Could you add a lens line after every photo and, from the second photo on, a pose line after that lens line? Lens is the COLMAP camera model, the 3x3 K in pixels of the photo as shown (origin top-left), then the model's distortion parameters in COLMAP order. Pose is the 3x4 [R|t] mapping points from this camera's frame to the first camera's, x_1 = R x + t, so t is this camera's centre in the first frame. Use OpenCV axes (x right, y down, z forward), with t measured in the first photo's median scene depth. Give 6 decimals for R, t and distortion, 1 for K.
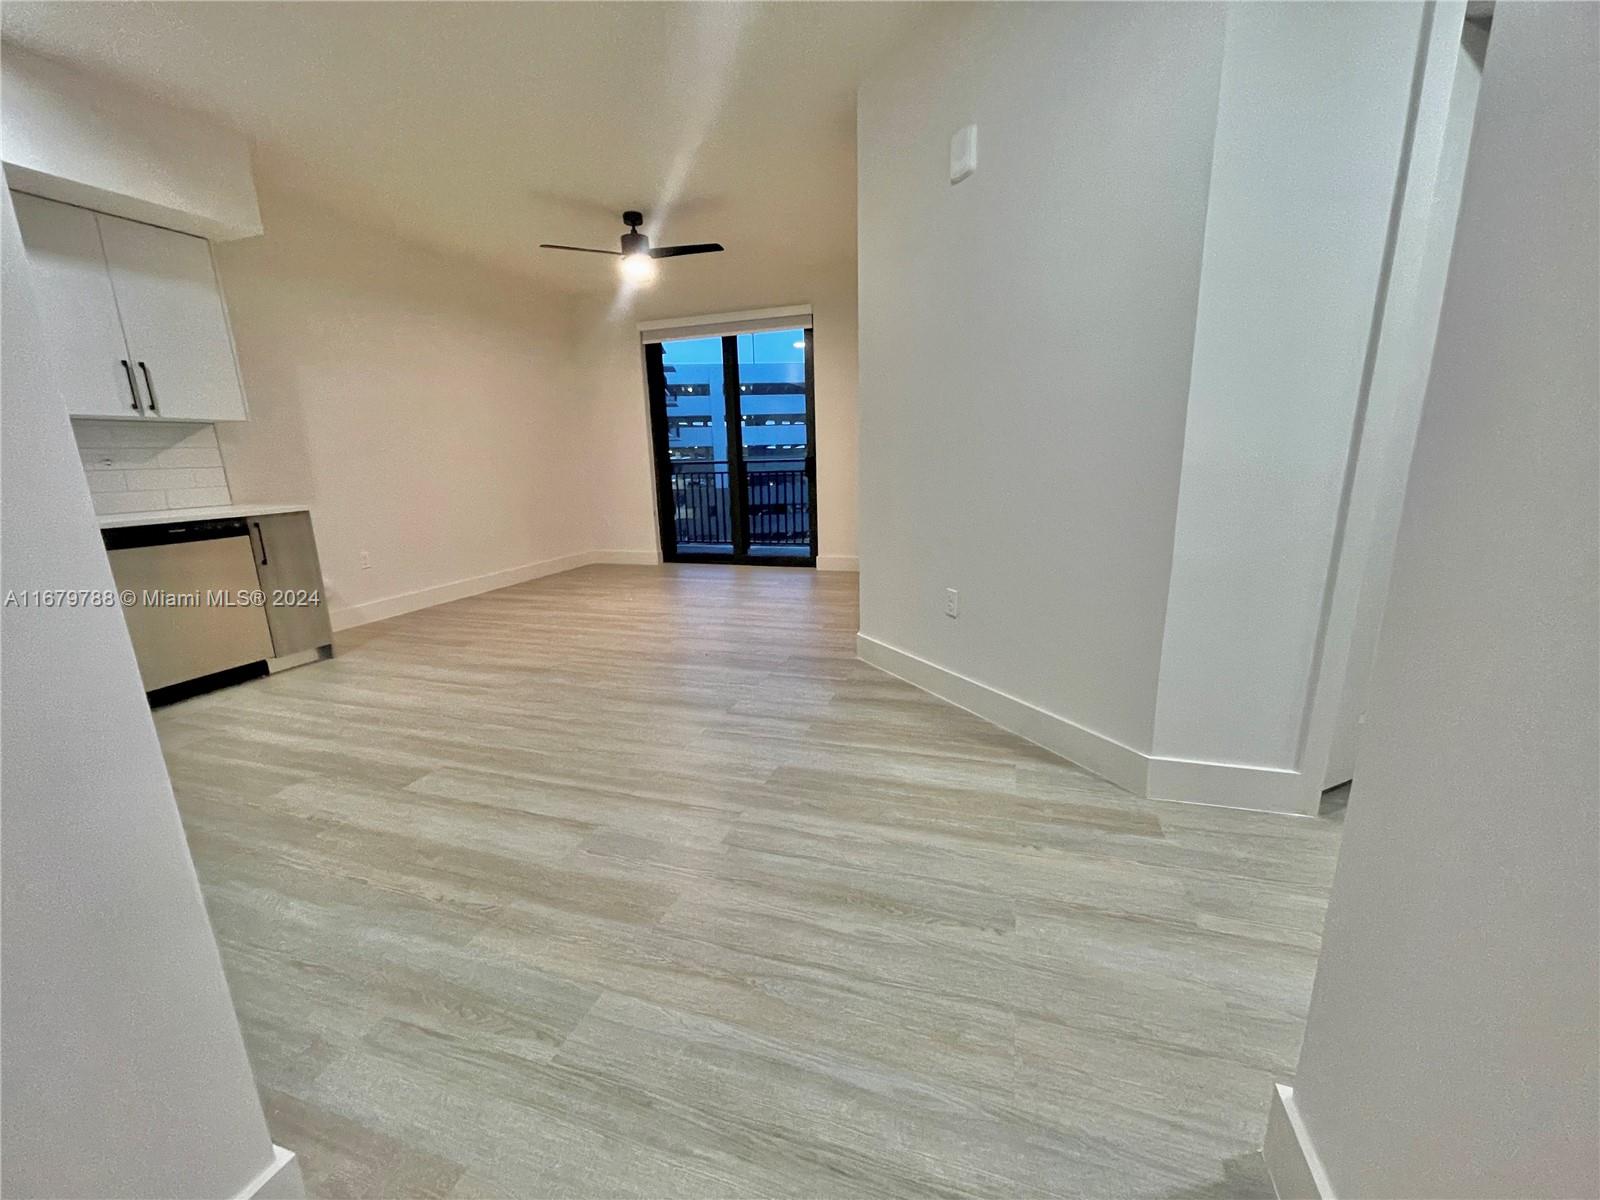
lens RADIAL K [[645.9, 0, 798.7], [0, 645.9, 607.8], [0, 0, 1]] dist [-0.000586, 0.000630]
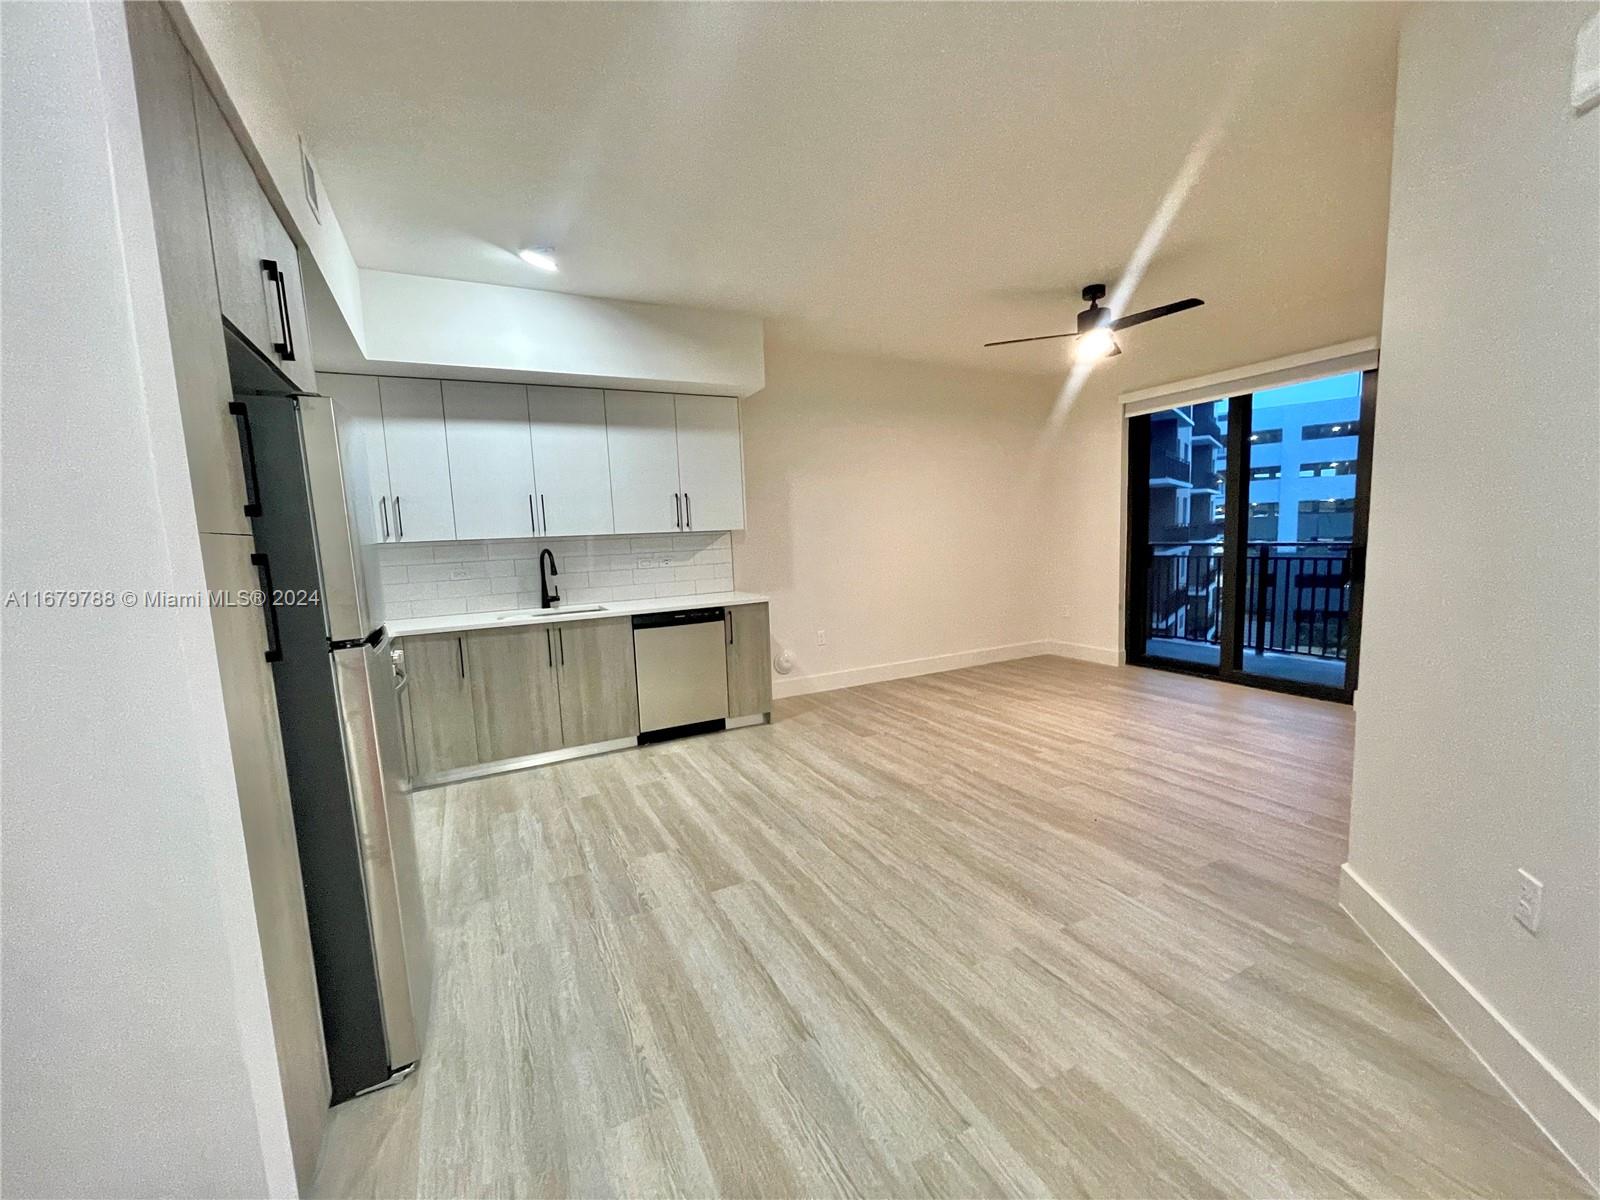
lens RADIAL K [[645.9, 0, 798.7], [0, 645.9, 607.8], [0, 0, 1]] dist [-0.000586, 0.000630]
pose [[0.716164, 0.080566, -0.693267, 0.136542], [-0.140714, 0.989585, -0.030359, -0.121027], [0.683600, 0.119294, 0.720042, 0.182826]]
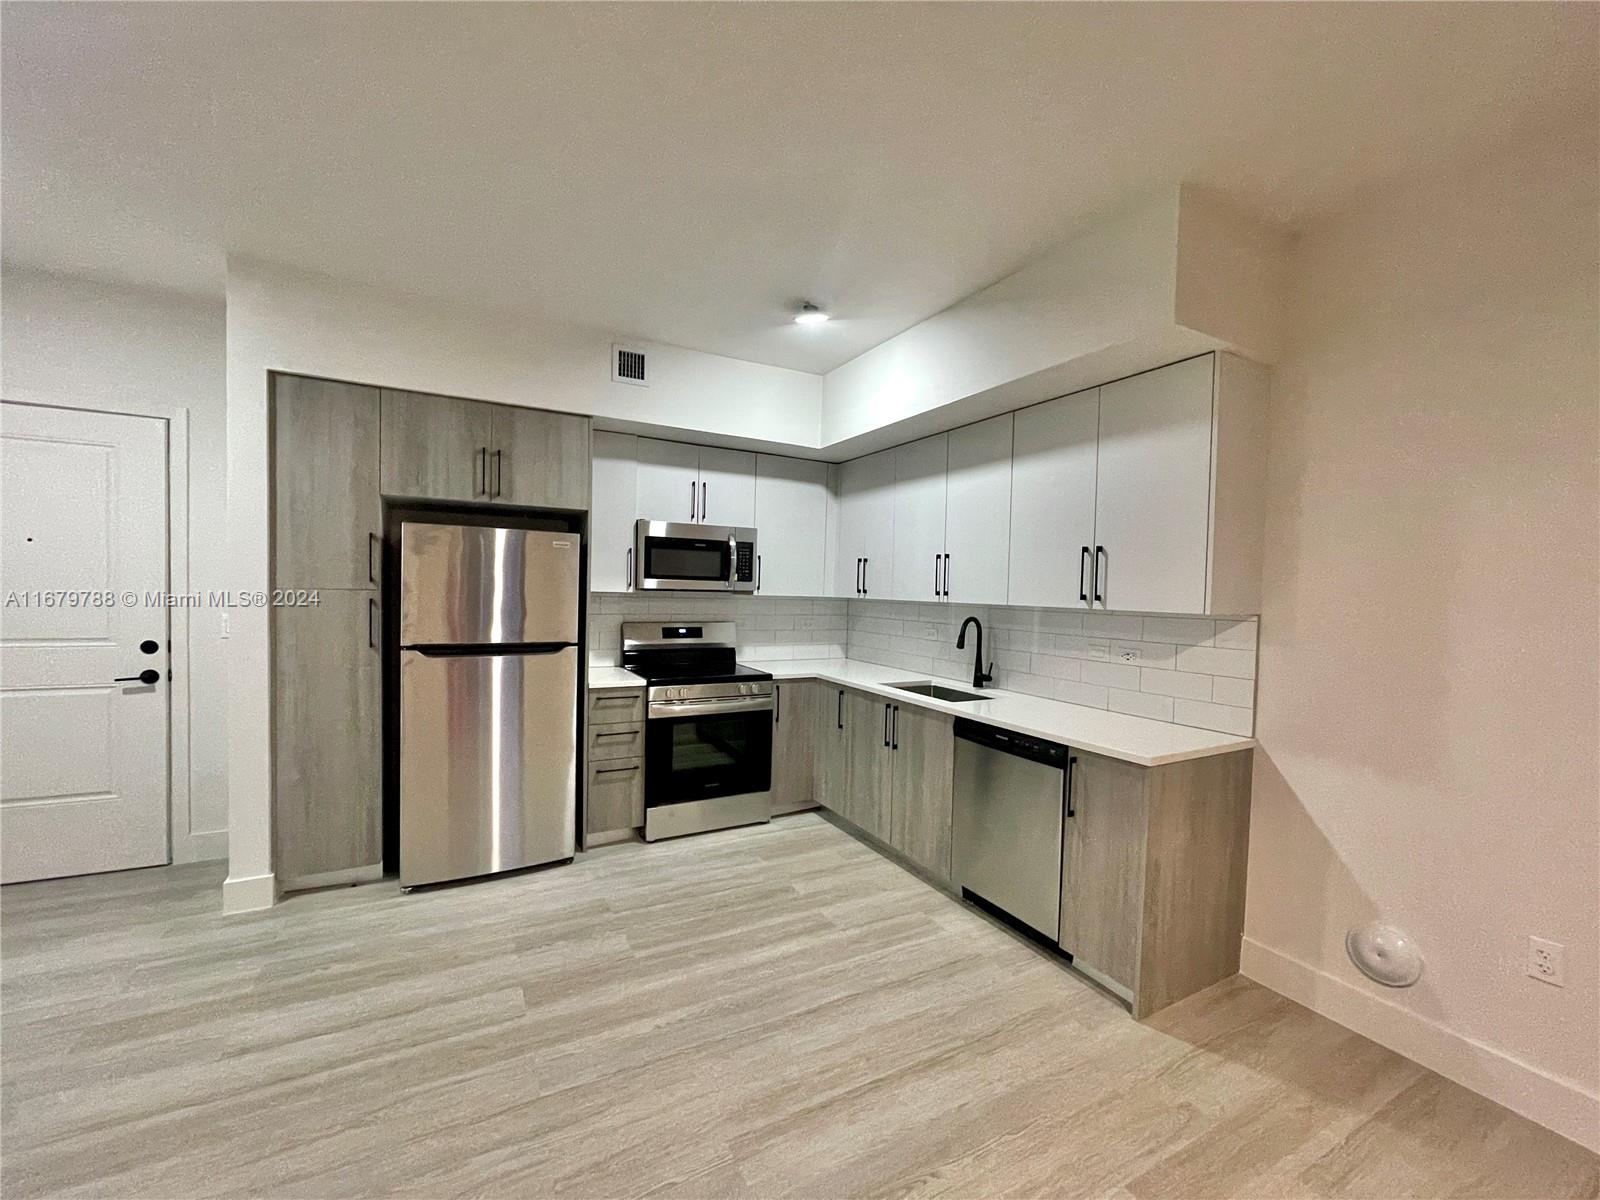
lens RADIAL K [[645.9, 0, 798.7], [0, 645.9, 607.8], [0, 0, 1]] dist [-0.000586, 0.000630]
pose [[-0.684416, 0.034947, -0.728254, -0.136028], [-0.172662, 0.962669, 0.208464, -0.392691], [0.708352, 0.268418, -0.652832, 1.236073]]
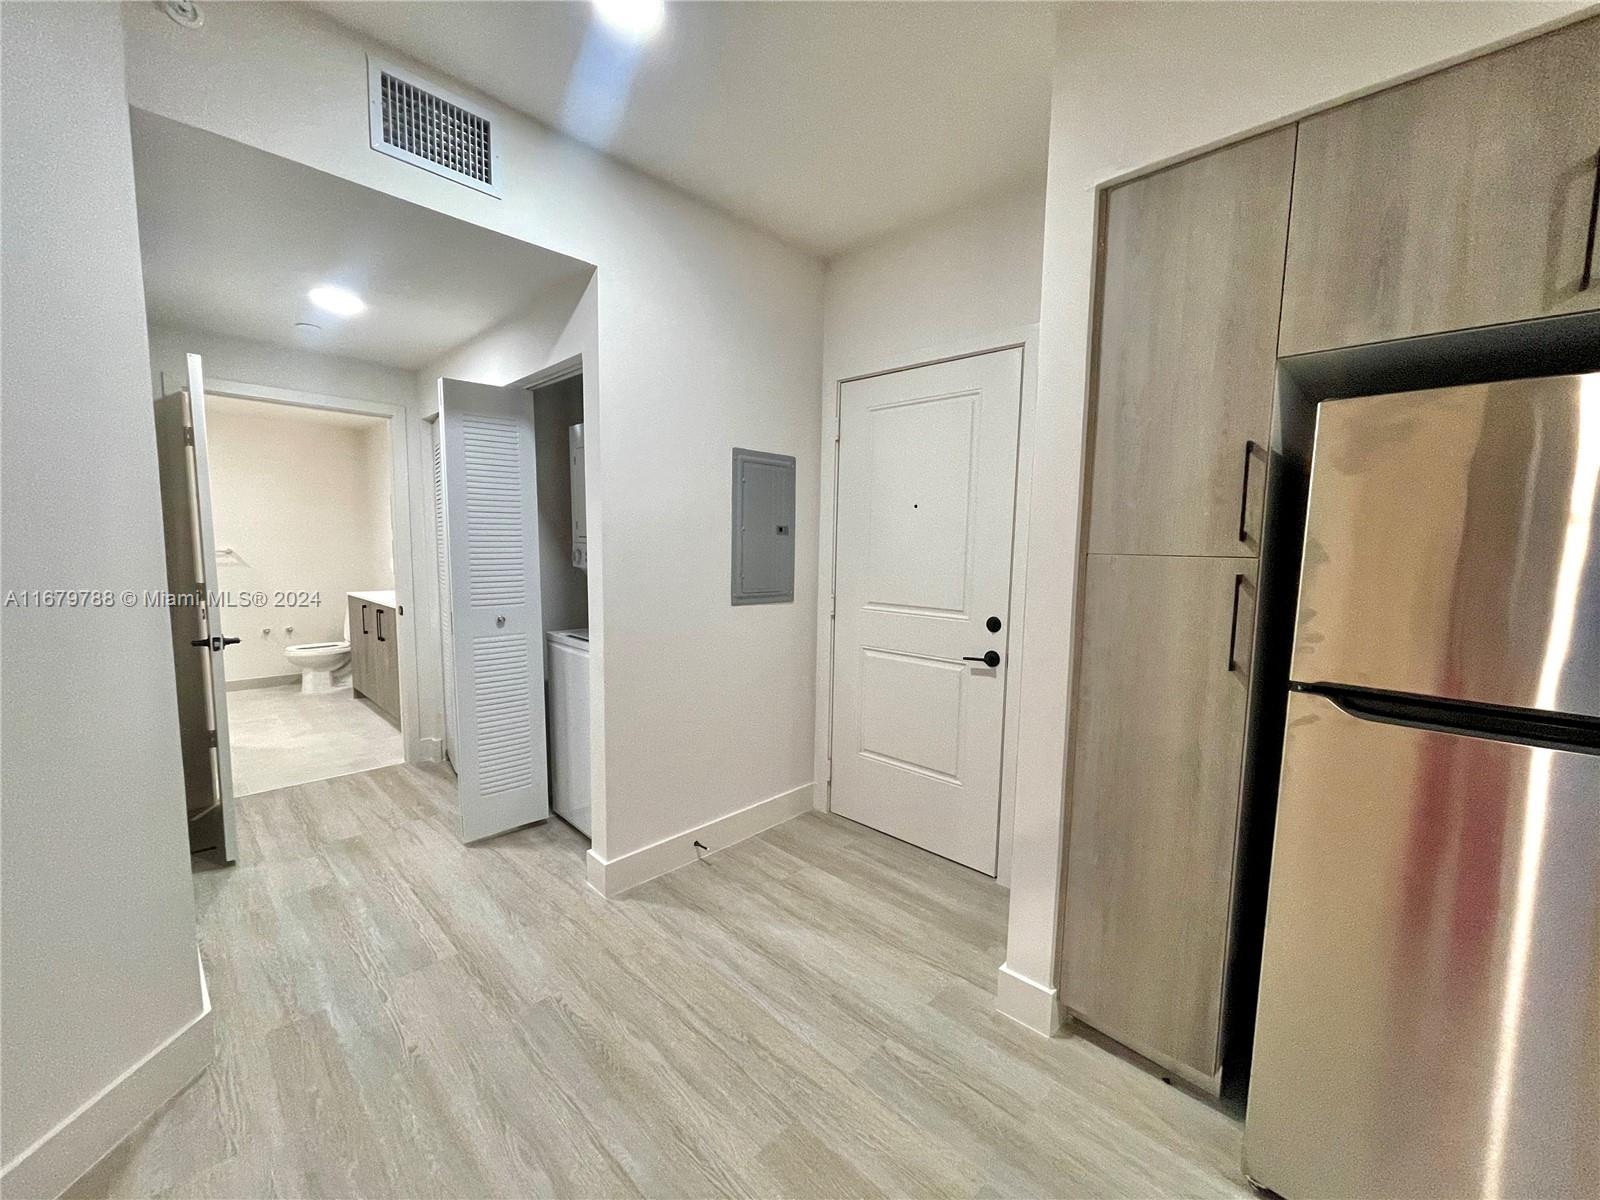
lens RADIAL K [[645.9, 0, 798.7], [0, 645.9, 607.8], [0, 0, 1]] dist [-0.000586, 0.000630]
pose [[-0.898337, -0.029575, 0.438310, -0.302783], [0.111158, 0.949961, 0.291923, -0.260520], [-0.425011, 0.310966, -0.850097, 0.751583]]
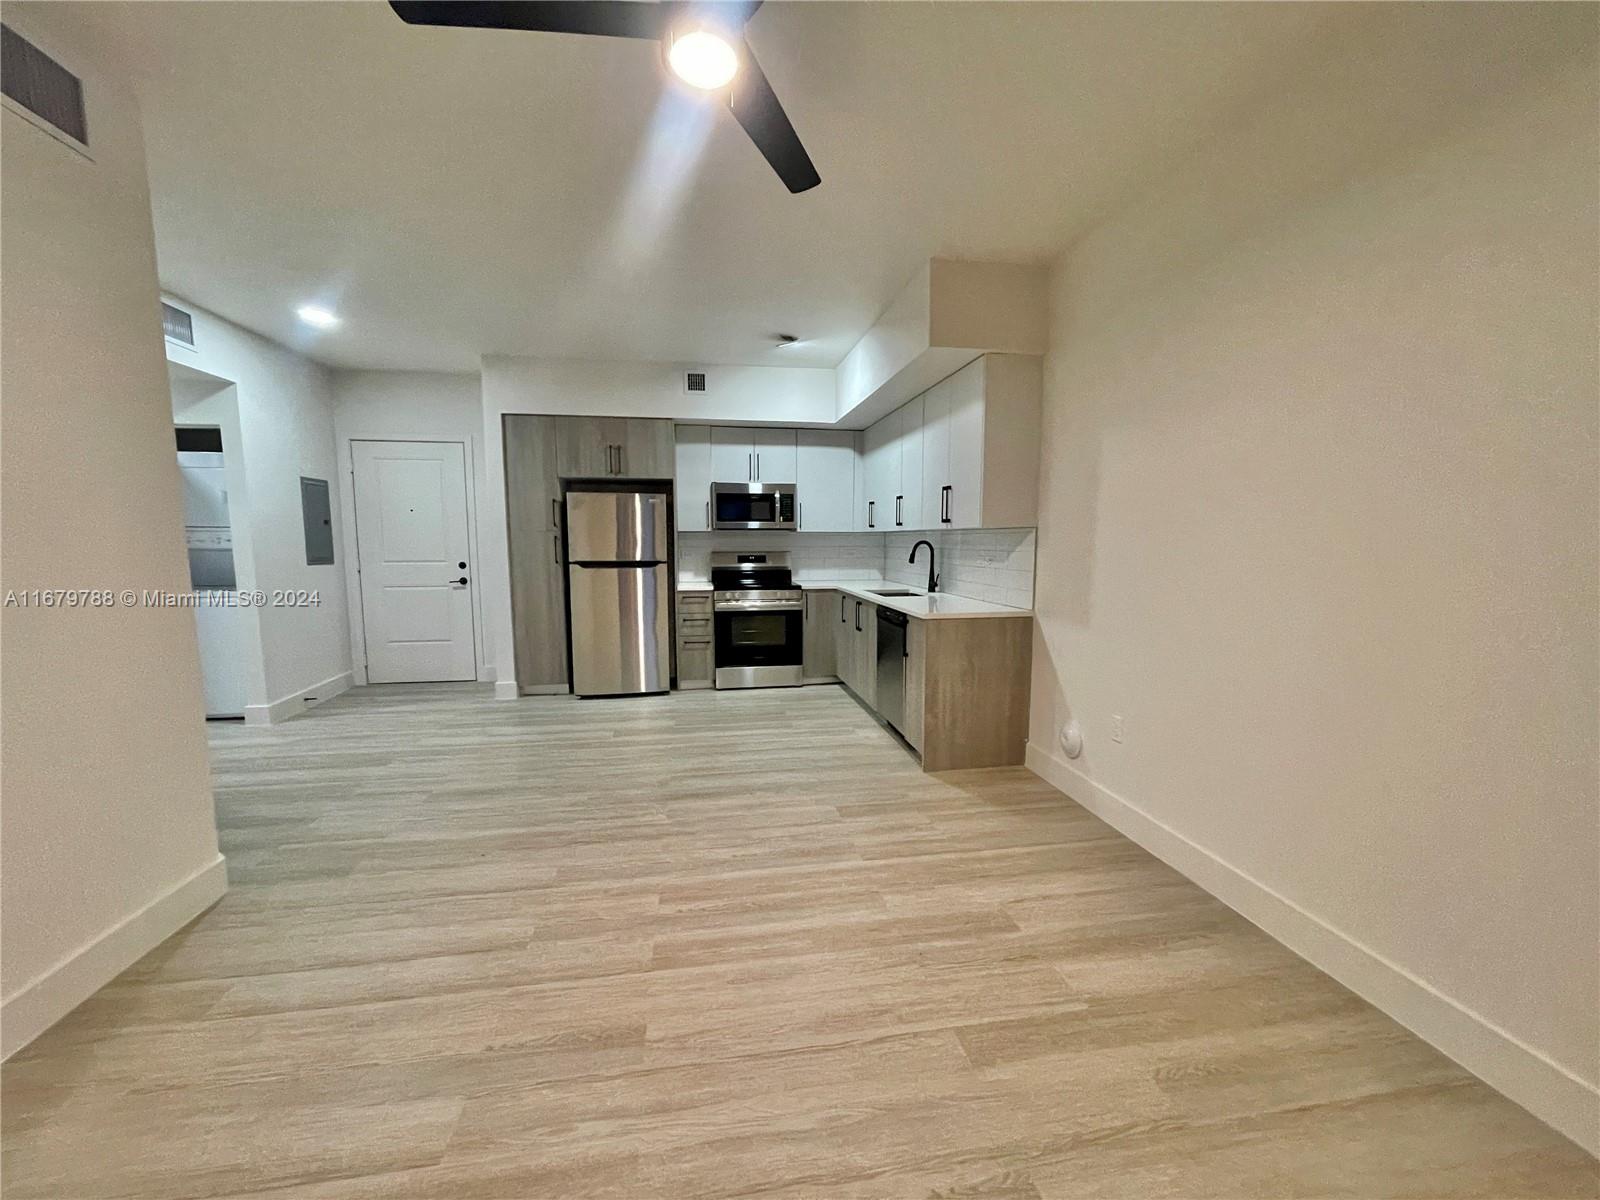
lens RADIAL K [[645.9, 0, 798.7], [0, 645.9, 607.8], [0, 0, 1]] dist [-0.000586, 0.000630]
pose [[-0.884086, 0.080220, -0.460388, -0.162372], [-0.081558, 0.943552, 0.321025, -0.511747], [0.460152, 0.321362, -0.827639, 1.889569]]
